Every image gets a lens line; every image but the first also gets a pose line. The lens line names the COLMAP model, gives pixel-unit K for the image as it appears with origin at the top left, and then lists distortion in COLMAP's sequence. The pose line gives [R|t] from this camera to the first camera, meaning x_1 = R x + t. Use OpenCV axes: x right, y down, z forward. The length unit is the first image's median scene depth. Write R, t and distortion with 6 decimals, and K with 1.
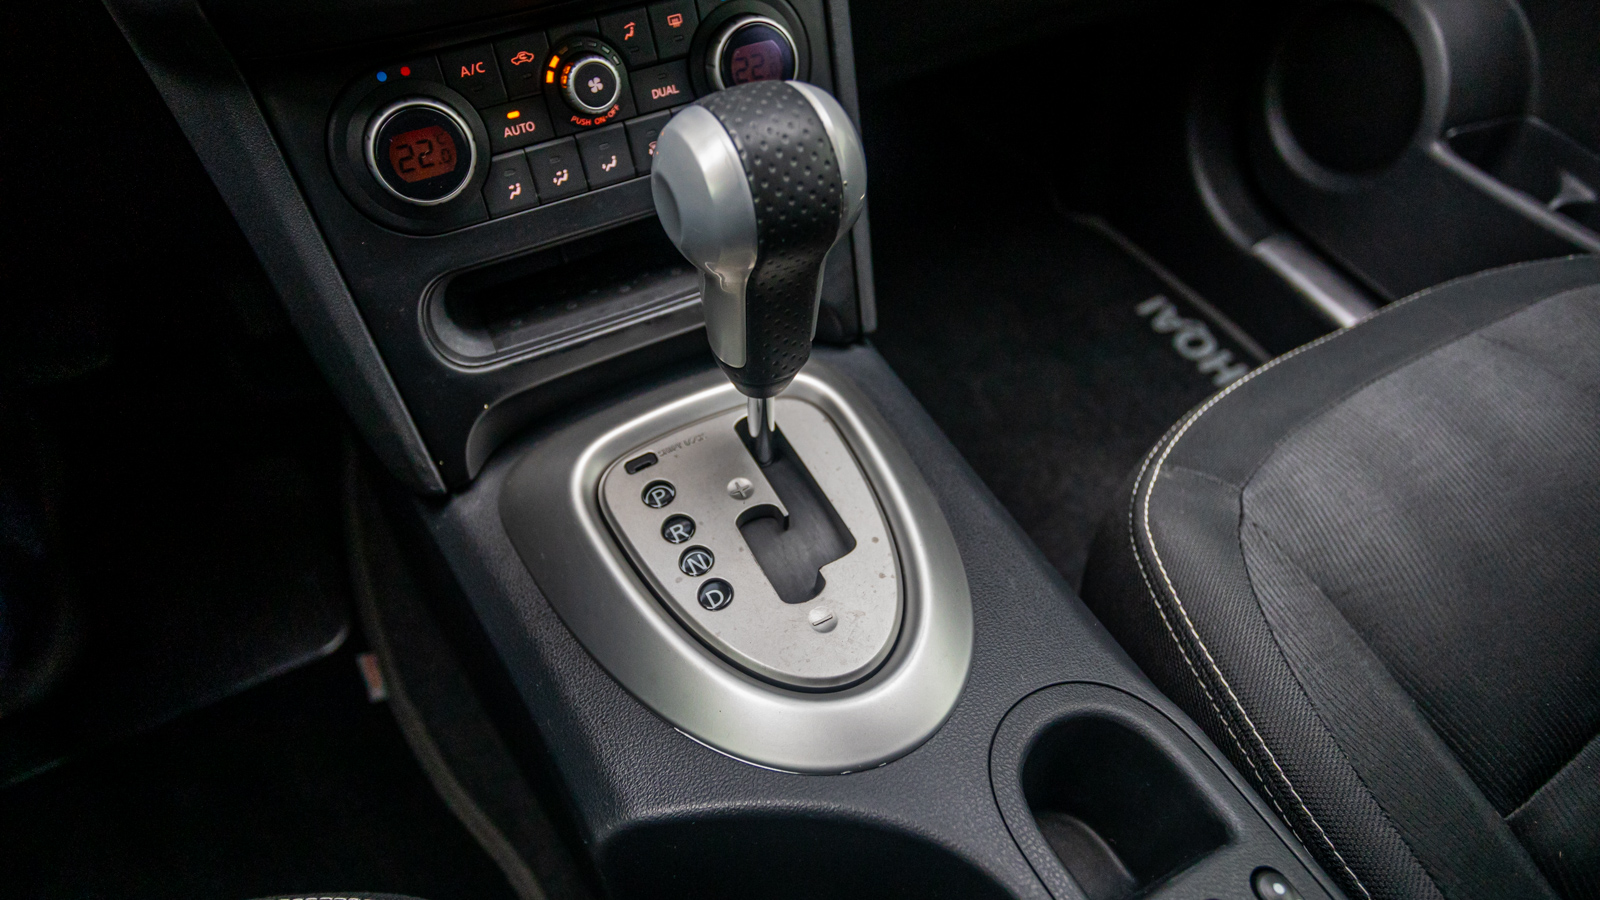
lens RADIAL K [[984.1, 0, 770.1], [0, 984.1, 437.3], [0, 0, 1]] dist [-0.022575, 0.011929]
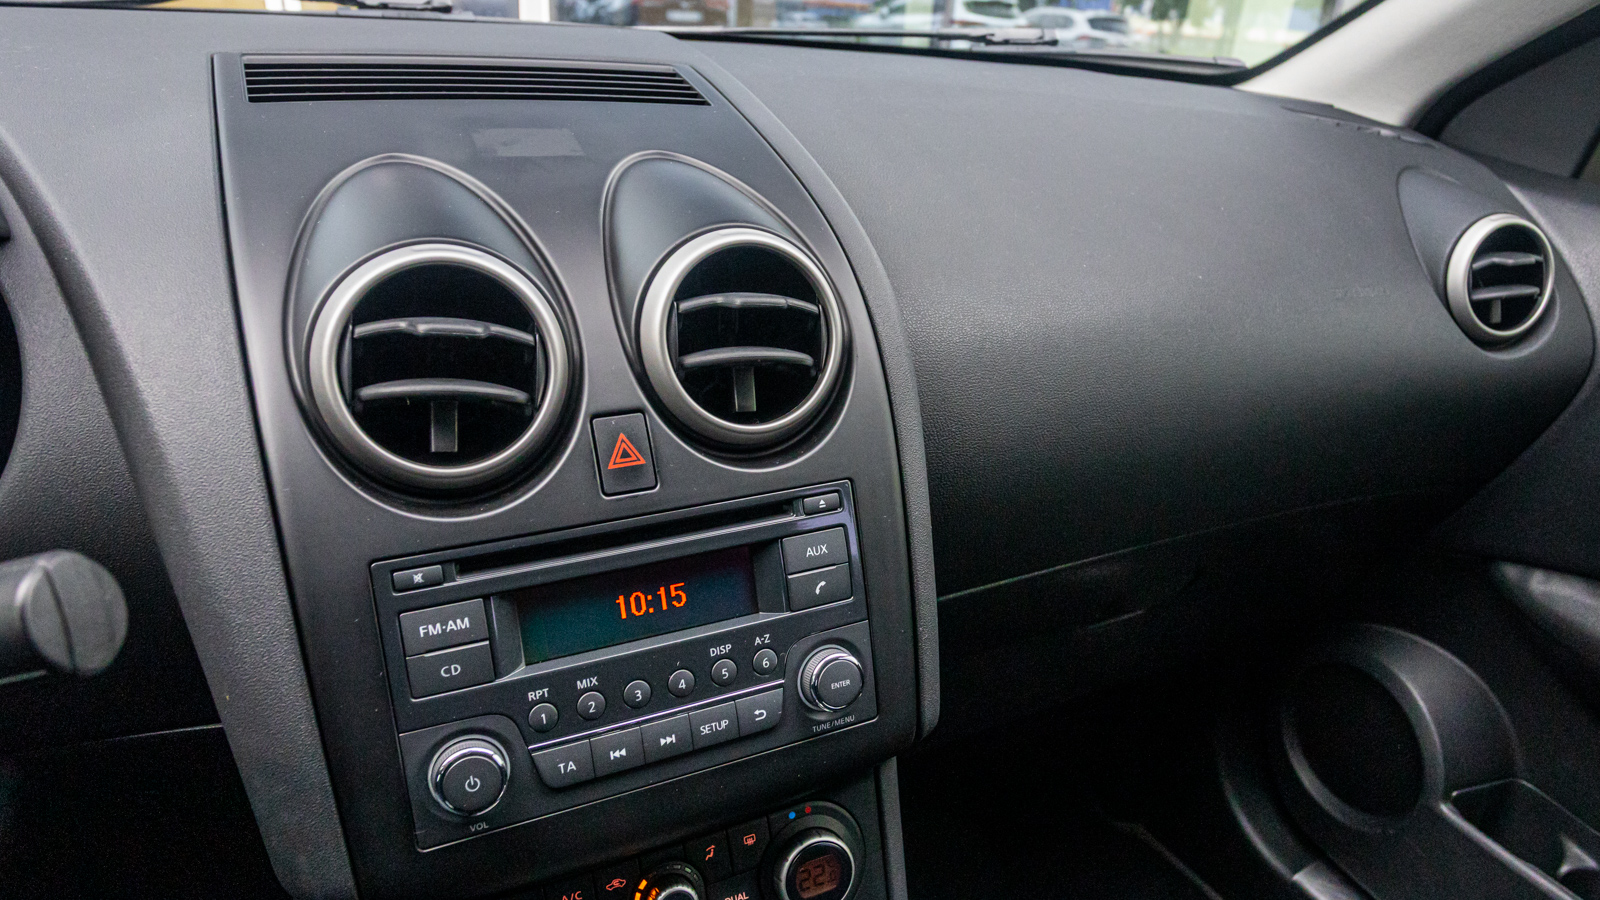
lens RADIAL K [[1006.9, 0, 843.7], [0, 1006.9, 467.2], [0, 0, 1]] dist [-0.046839, 0.023143]
pose [[0.998866, 0.044861, 0.015927, -0.024988], [-0.034031, 0.906854, -0.420069, -0.336285], [-0.033289, 0.419050, 0.907353, -0.269490]]
